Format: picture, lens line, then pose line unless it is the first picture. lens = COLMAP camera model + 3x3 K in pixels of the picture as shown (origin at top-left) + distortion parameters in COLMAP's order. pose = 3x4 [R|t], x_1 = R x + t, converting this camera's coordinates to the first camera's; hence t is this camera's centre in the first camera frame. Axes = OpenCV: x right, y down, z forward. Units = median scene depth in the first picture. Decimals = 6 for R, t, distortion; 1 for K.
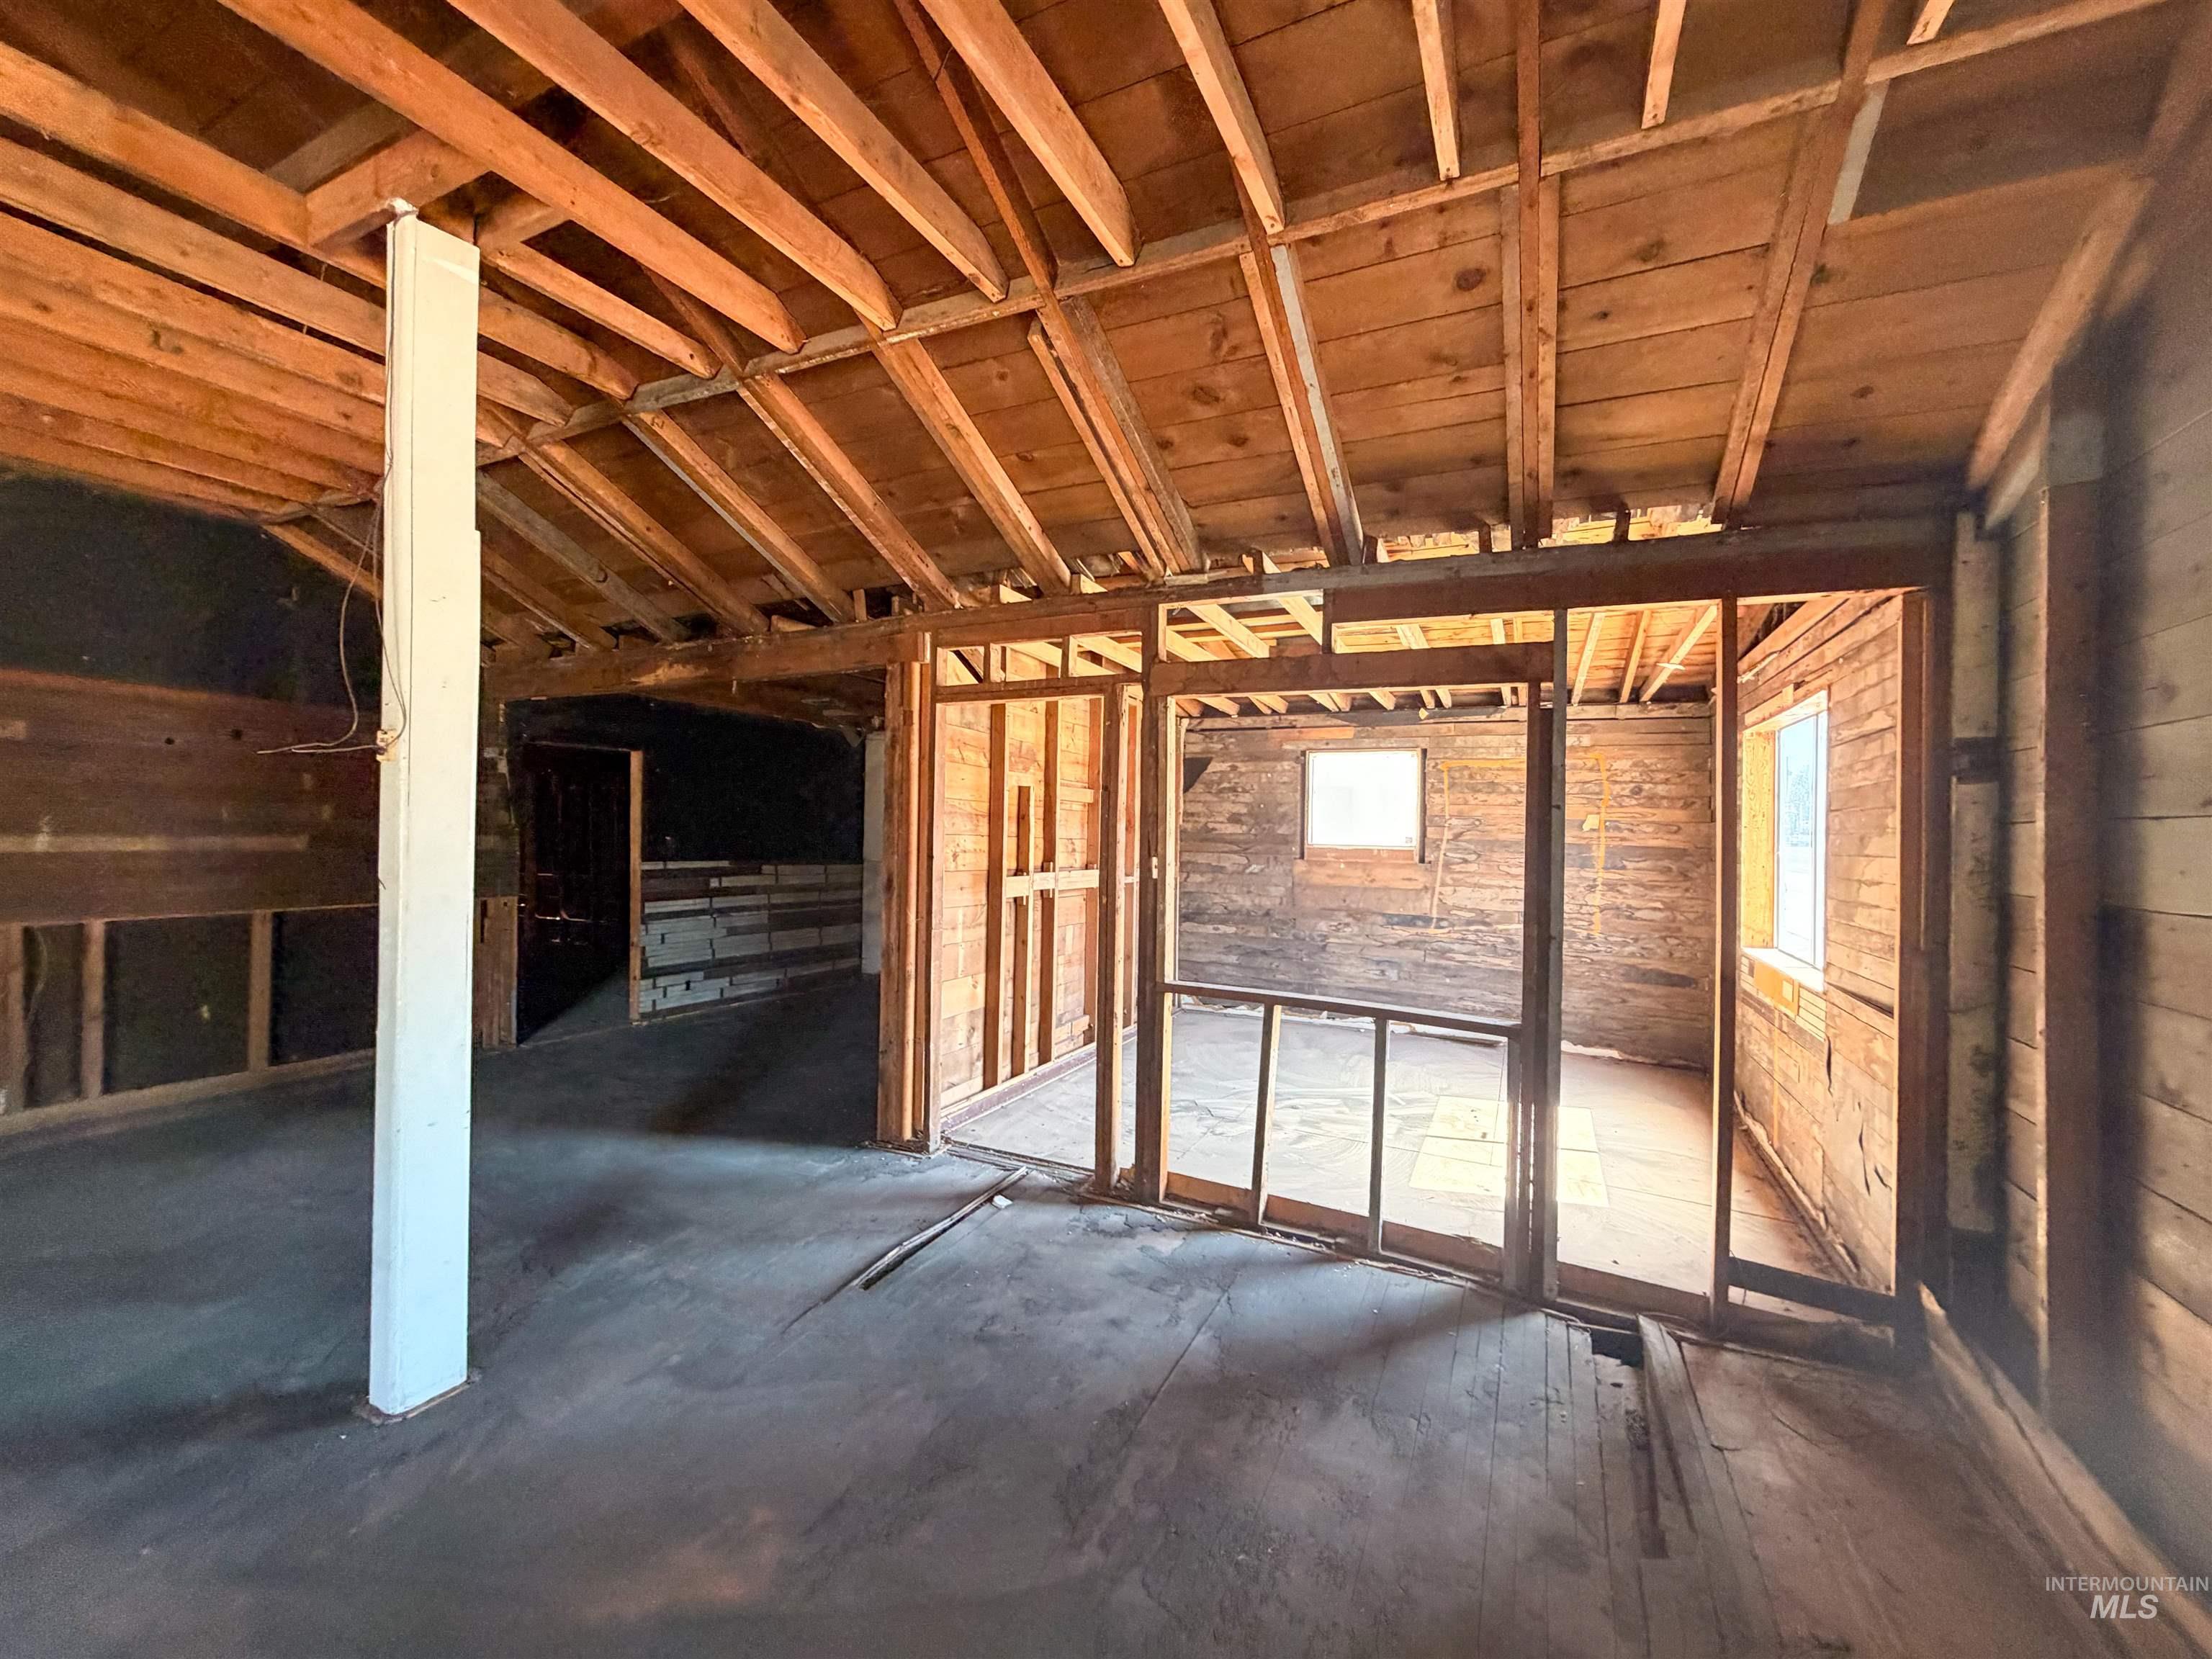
lens RADIAL K [[887.5, 0, 1105.8], [0, 887.5, 823.7], [0, 0, 1]] dist [0.000244, 0.000120]
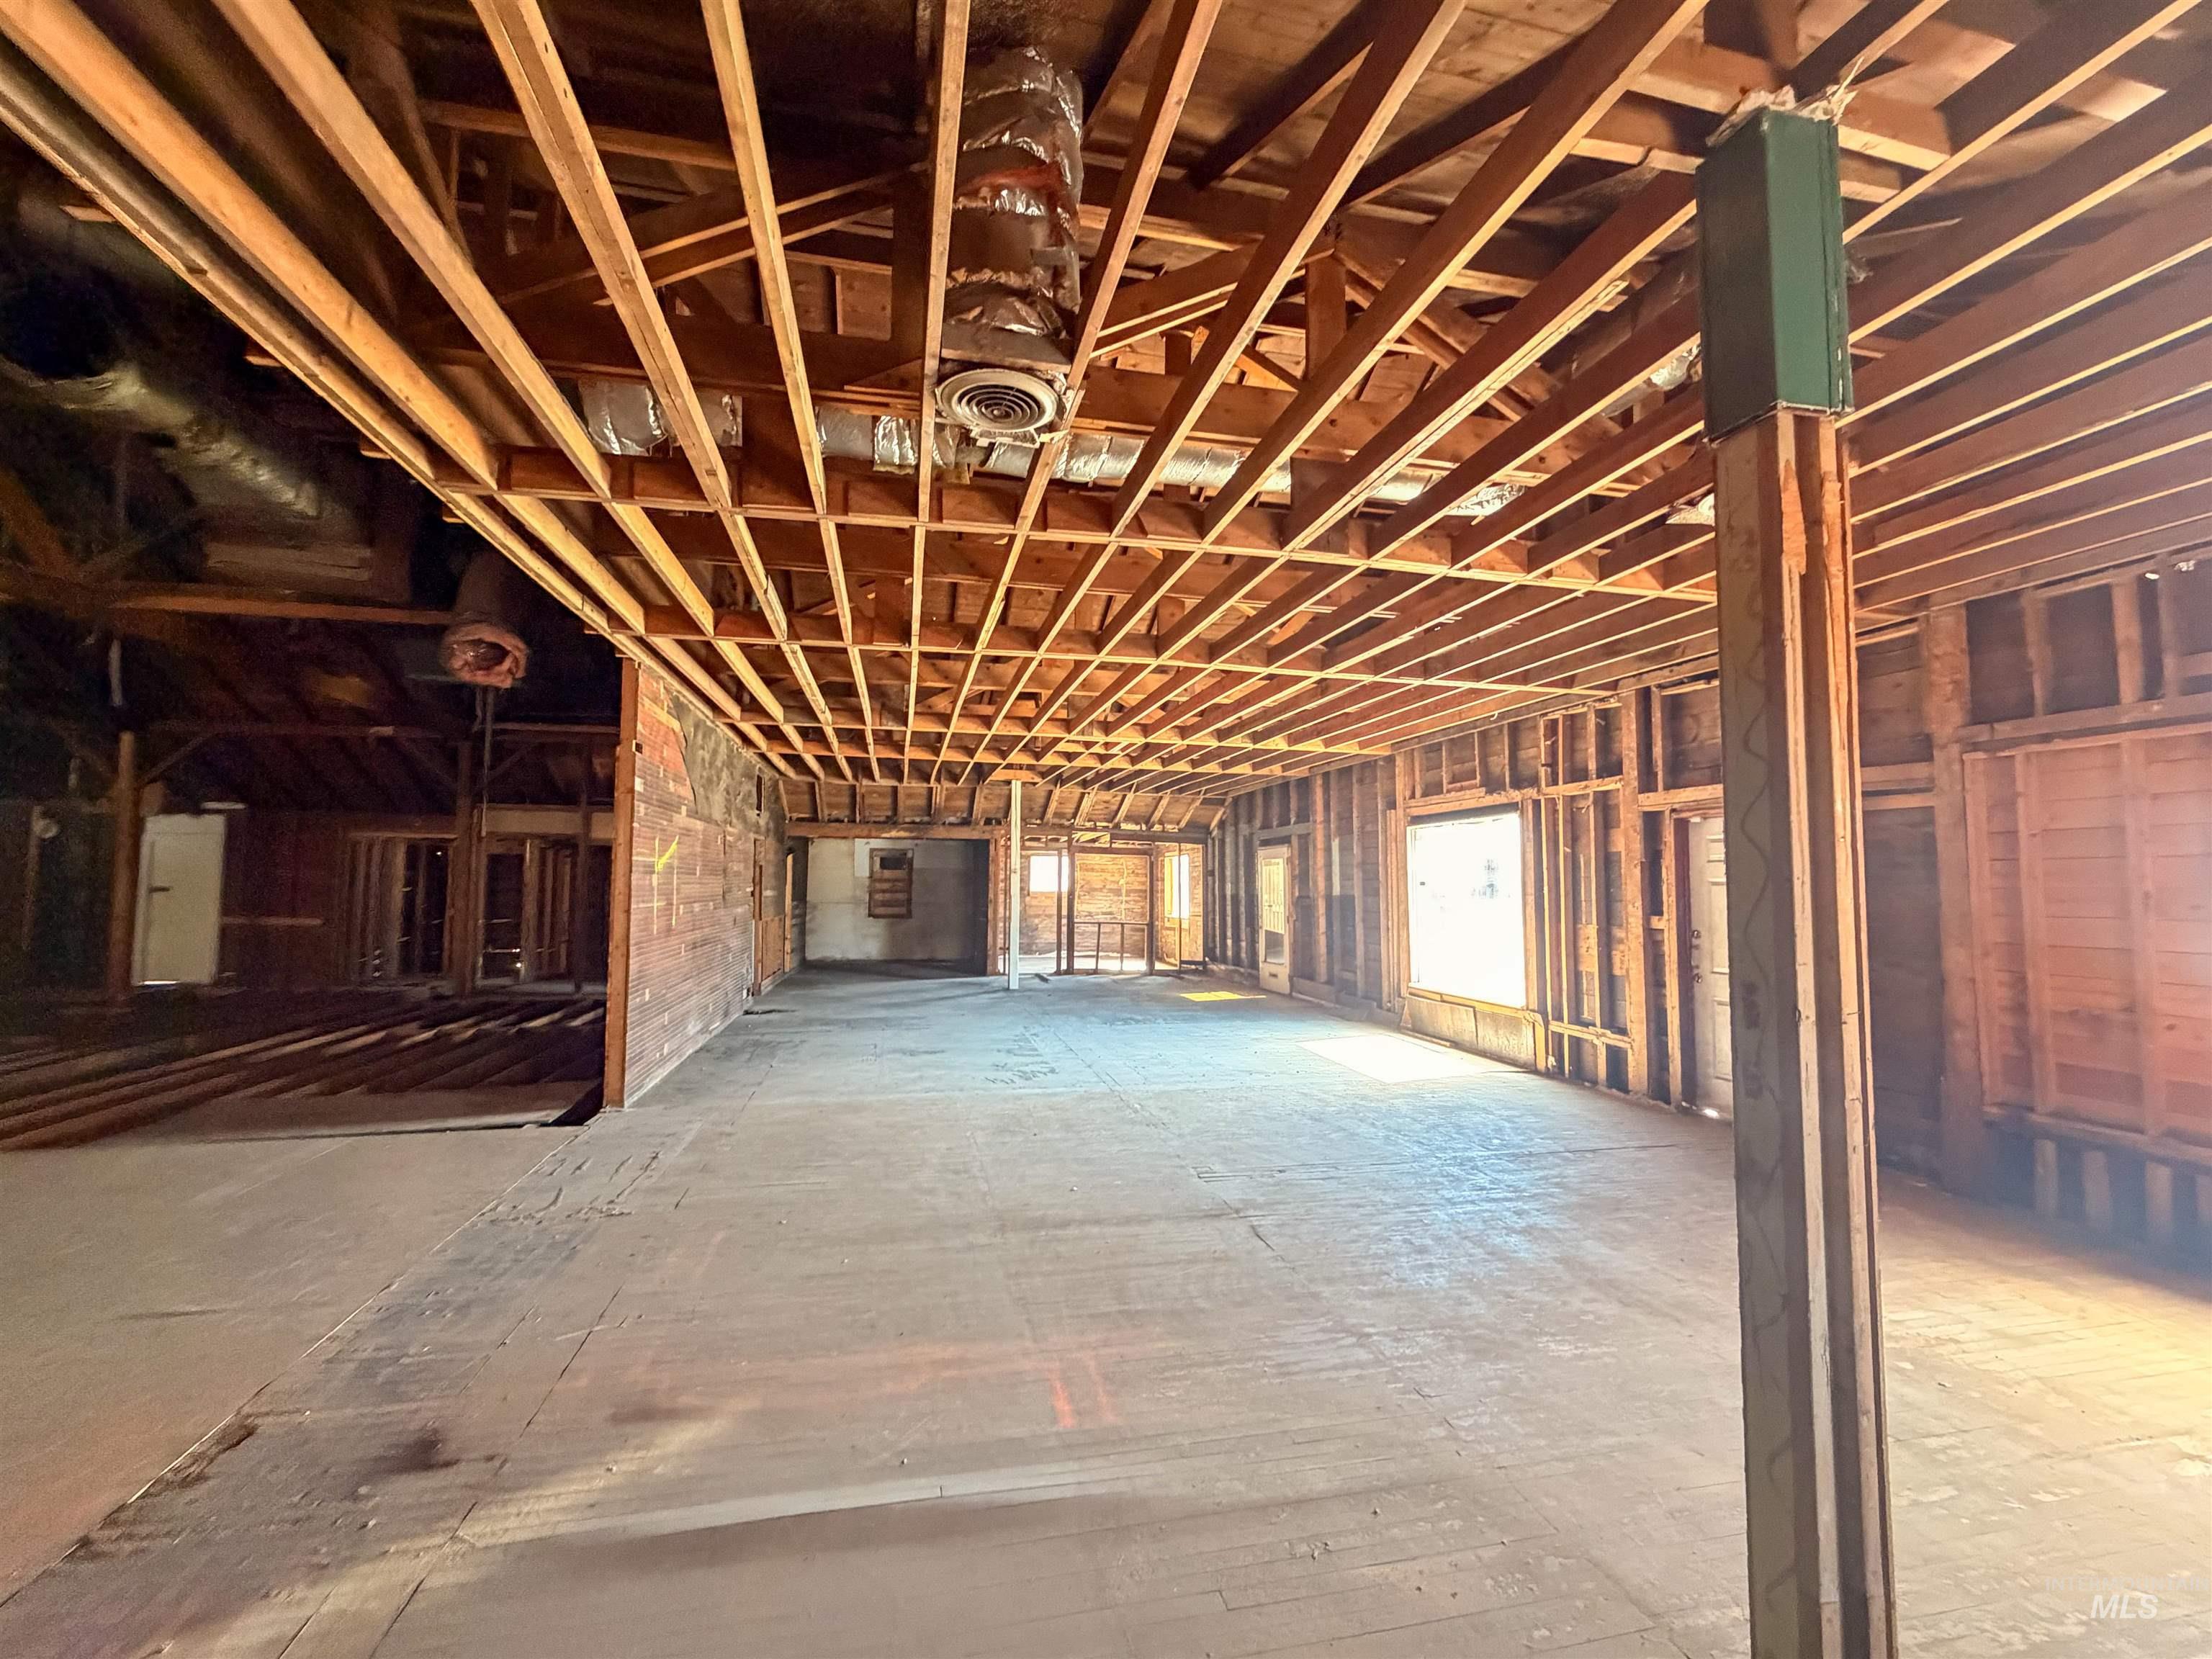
lens RADIAL K [[930.9, 0, 1108.9], [0, 930.9, 829.0], [0, 0, 1]] dist [-0.000300, 0.000576]
pose [[0.774483, 0.024700, 0.632112, -1.627346], [0.010395, 0.998606, -0.051758, -0.018909], [-0.632509, 0.046656, 0.773146, -1.584403]]
